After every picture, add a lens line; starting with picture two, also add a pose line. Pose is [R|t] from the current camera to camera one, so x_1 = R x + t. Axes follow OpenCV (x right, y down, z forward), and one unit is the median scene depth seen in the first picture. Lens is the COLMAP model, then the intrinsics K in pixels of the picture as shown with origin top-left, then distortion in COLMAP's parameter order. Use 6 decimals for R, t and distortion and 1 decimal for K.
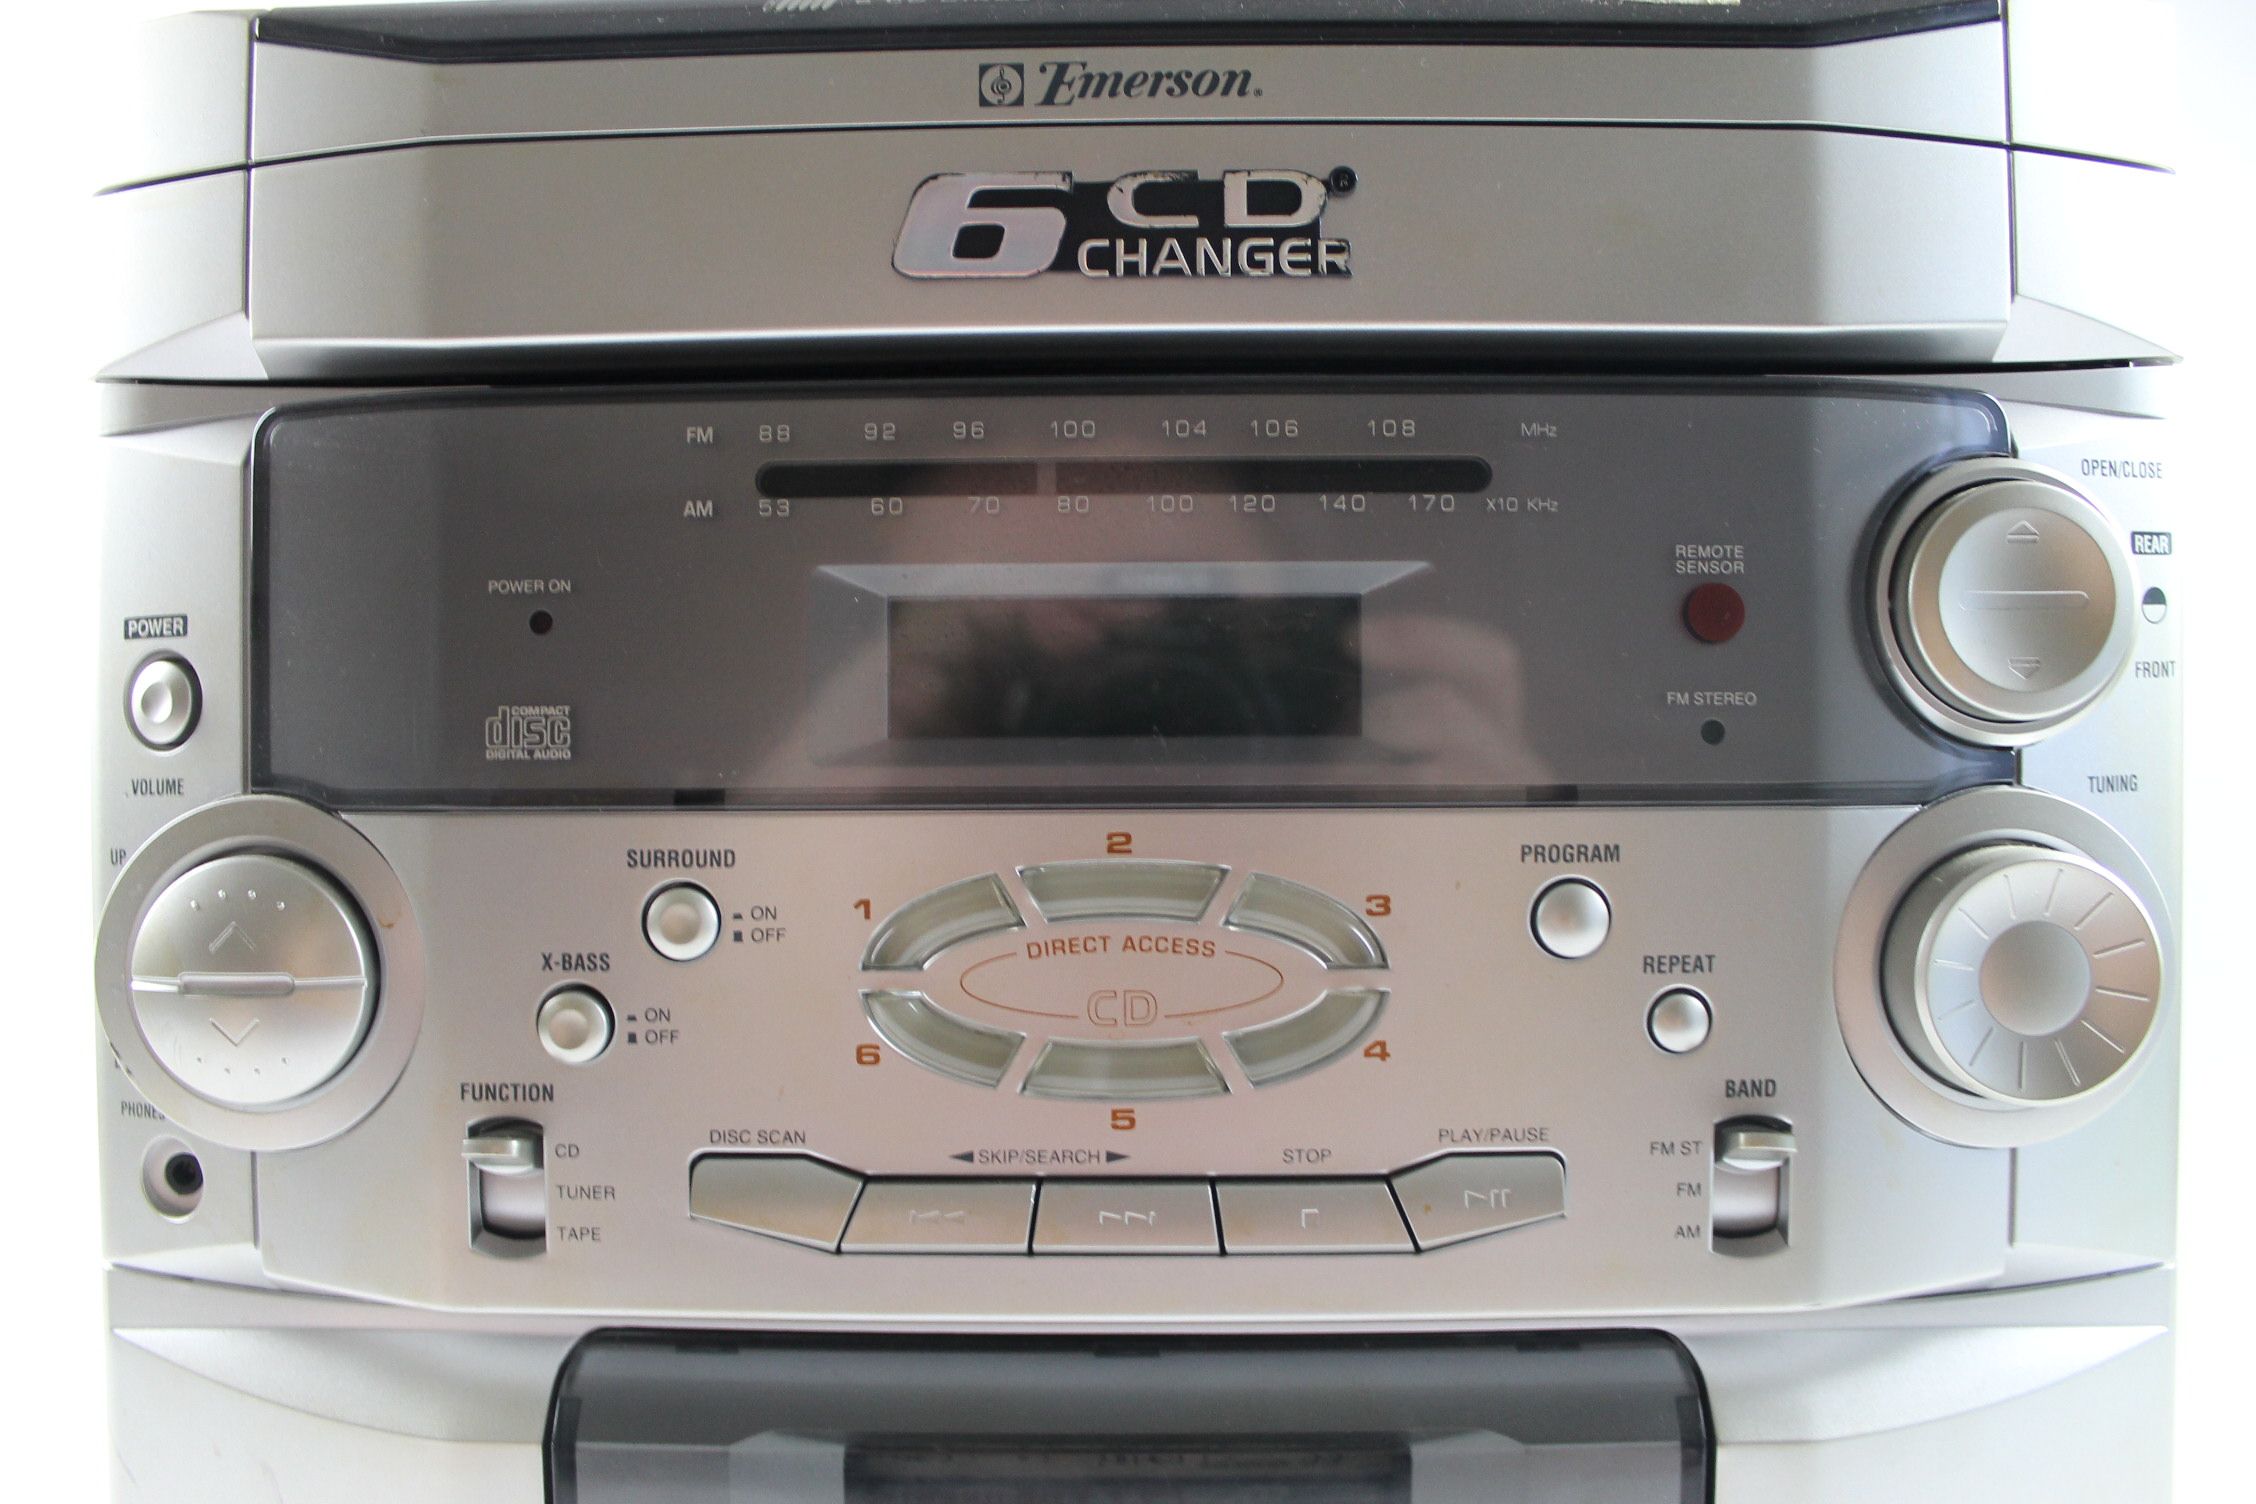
lens RADIAL K [[1924.6, 0, 1128.0], [0, 1924.6, 752.0], [0, 0, 1]] dist [-0.144291, 0.003394]
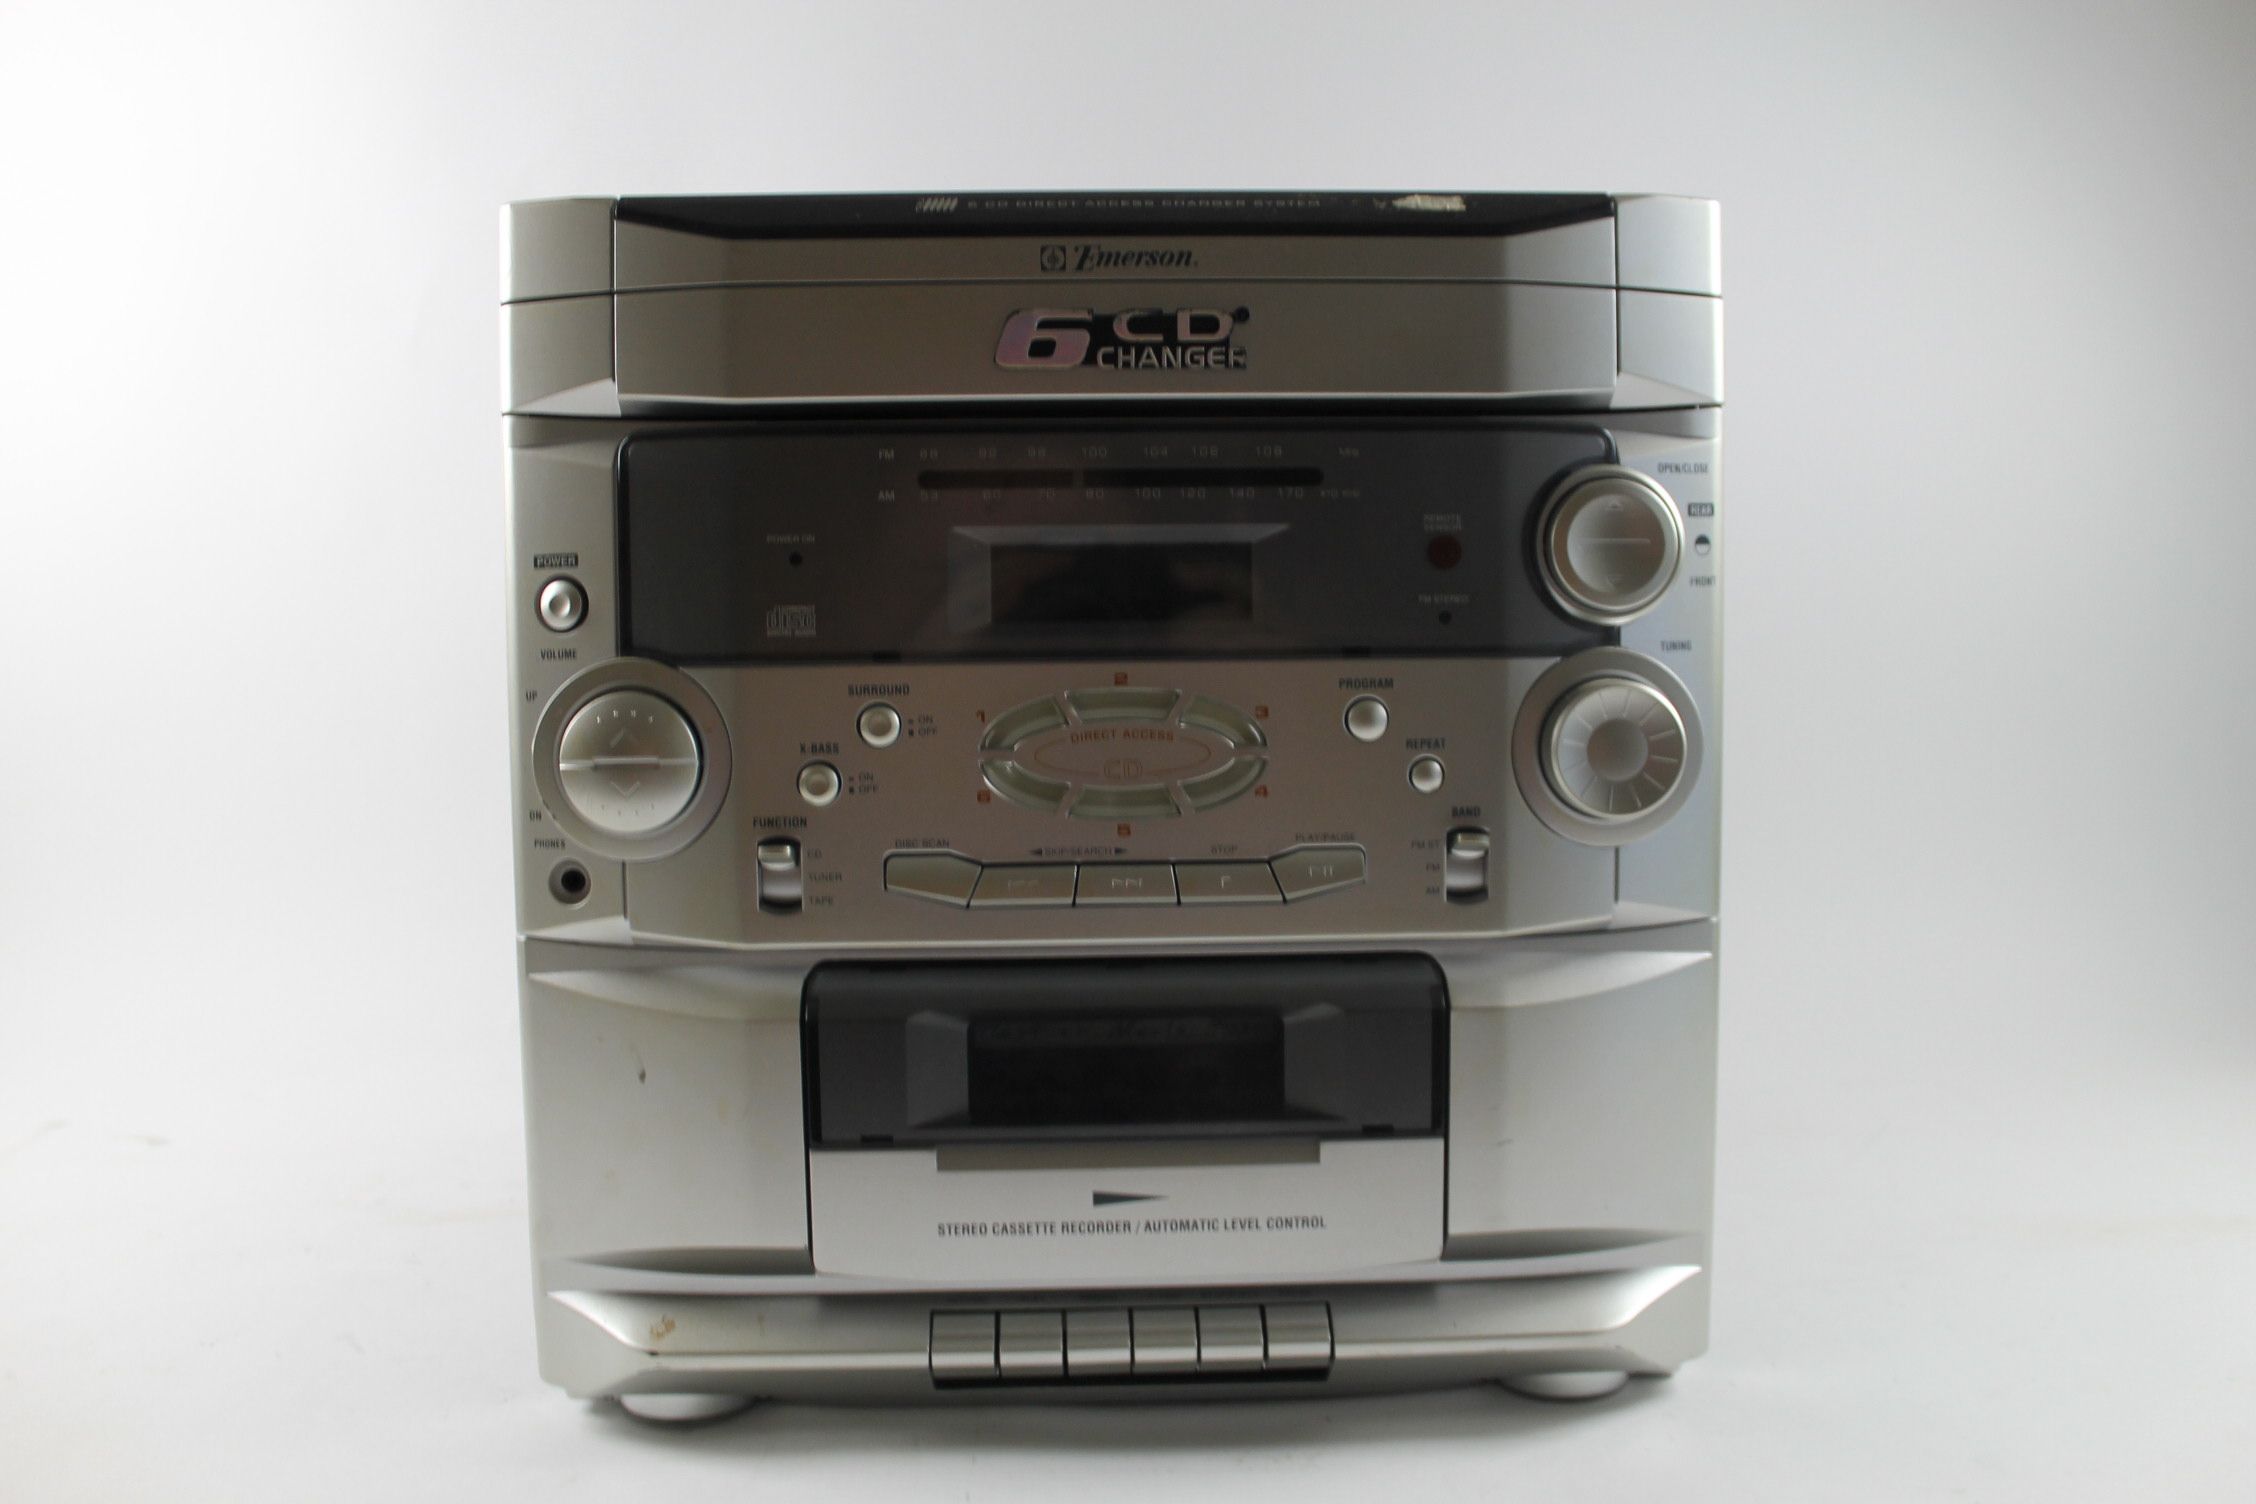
lens RADIAL K [[1924.6, 0, 1128.0], [0, 1924.6, 752.0], [0, 0, 1]] dist [-0.144291, 0.003394]
pose [[0.998548, -0.008667, 0.053163, -0.095939], [0.005565, 0.998289, 0.058210, 0.009937], [-0.053577, -0.057829, 0.996888, -0.831802]]
